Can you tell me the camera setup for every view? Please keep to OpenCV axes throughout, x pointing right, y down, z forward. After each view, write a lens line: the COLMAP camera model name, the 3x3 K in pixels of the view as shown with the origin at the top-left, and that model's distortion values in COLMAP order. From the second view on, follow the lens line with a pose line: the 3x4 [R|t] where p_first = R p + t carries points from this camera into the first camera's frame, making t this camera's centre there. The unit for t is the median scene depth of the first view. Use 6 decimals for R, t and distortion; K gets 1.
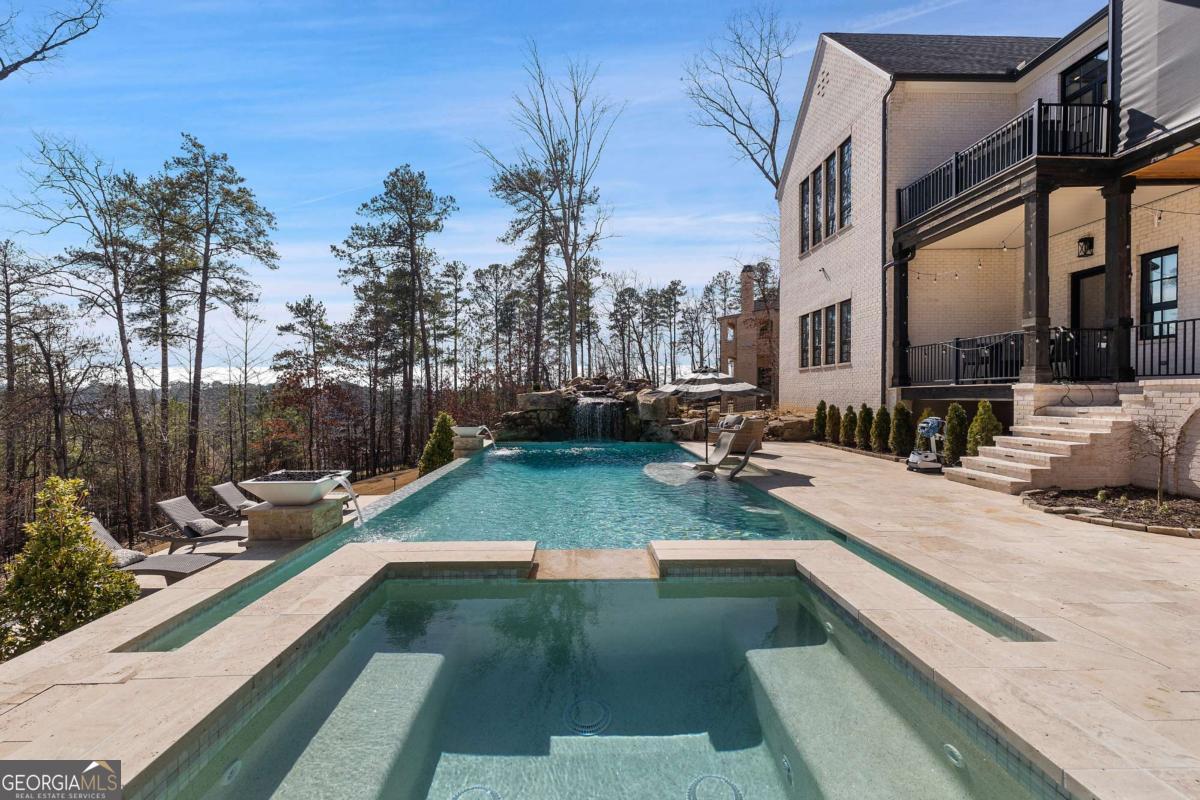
lens RADIAL K [[516.3, 0, 592.9], [0, 516.3, 396.4], [0, 0, 1]] dist [0.002287, -0.000717]
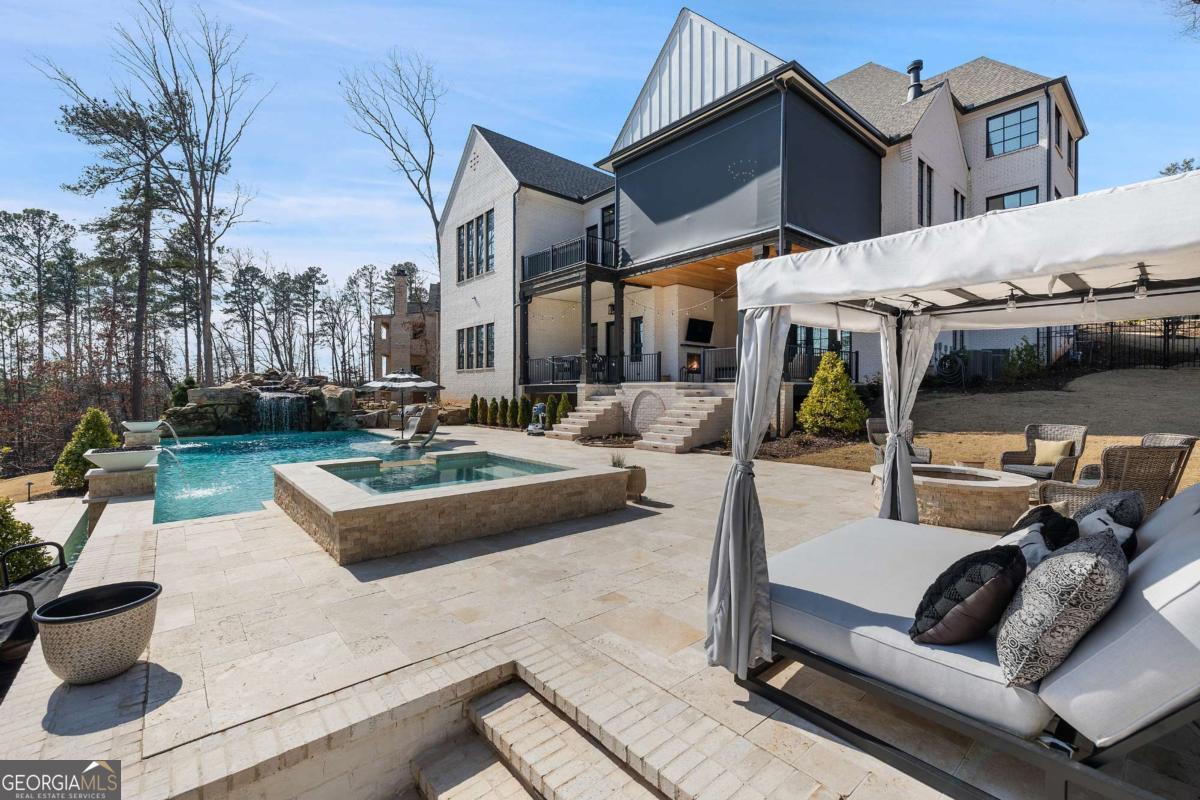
lens RADIAL K [[516.3, 0, 589.6], [0, 516.3, 394.0], [0, 0, 1]] dist [0.002287, -0.000717]
pose [[0.790102, -0.002810, 0.612969, -0.194568], [0.001487, 0.999995, 0.002667, 0.004869], [-0.612974, -0.001196, 0.790103, -0.337463]]
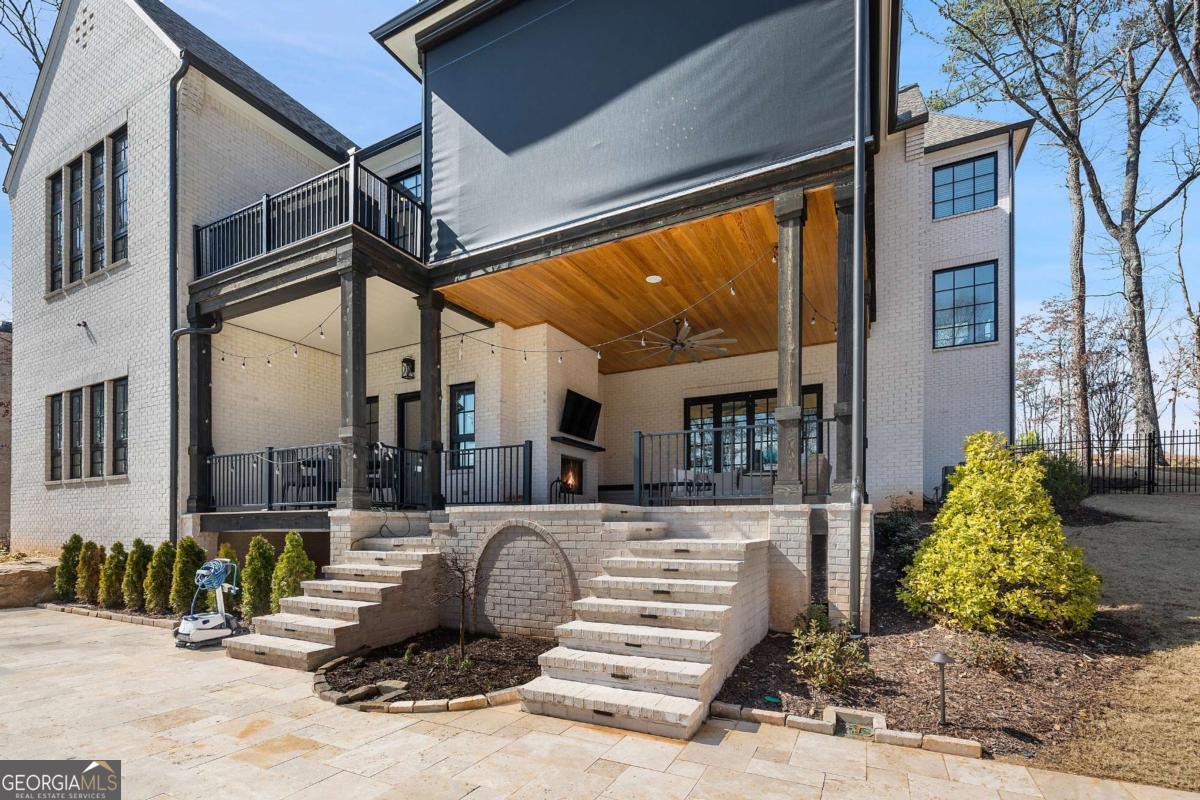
lens RADIAL K [[516.3, 0, 610.9], [0, 516.3, 520.1], [0, 0, 1]] dist [0.002287, -0.000717]
pose [[0.450212, 0.002013, 0.892919, 0.227227], [0.008384, 0.999944, -0.006482, -0.000171], [-0.892882, 0.010404, 0.450170, 0.201755]]
